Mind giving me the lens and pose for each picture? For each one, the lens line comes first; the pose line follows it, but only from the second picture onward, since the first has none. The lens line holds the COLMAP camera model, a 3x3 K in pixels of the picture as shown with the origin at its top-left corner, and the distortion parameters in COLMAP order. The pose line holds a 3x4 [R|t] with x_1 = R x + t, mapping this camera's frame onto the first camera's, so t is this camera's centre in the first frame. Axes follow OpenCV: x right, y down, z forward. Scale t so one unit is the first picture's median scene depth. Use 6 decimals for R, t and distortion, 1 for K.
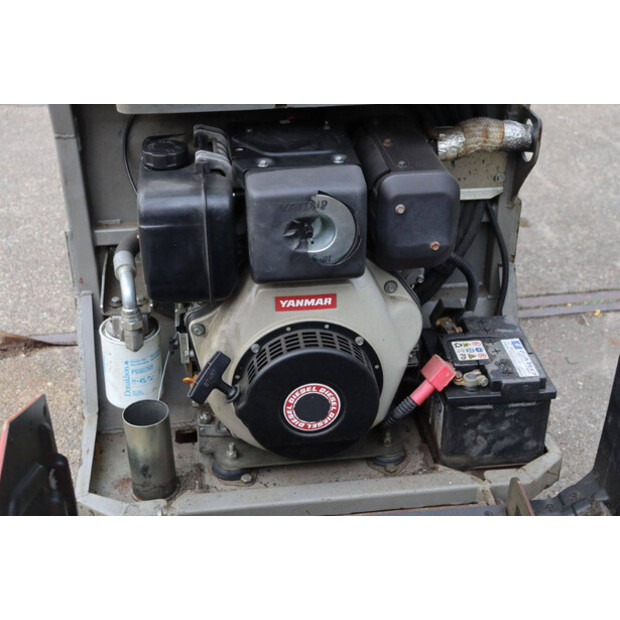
lens RADIAL K [[941.8, 0, 311.3], [0, 941.8, 312.9], [0, 0, 1]] dist [0.088635, 0.000000]
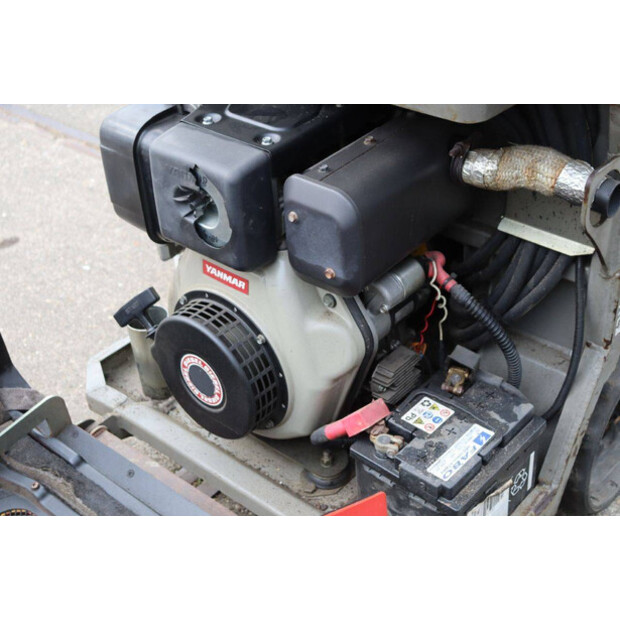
lens RADIAL K [[931.8, 0, 310.1], [0, 931.8, 308.4], [0, 0, 1]] dist [0.044094, 0.000000]
pose [[0.664888, 0.408772, -0.625163, 0.636399], [-0.327443, 0.911766, 0.247920, -0.237338], [0.671345, 0.039866, 0.740072, 0.368052]]
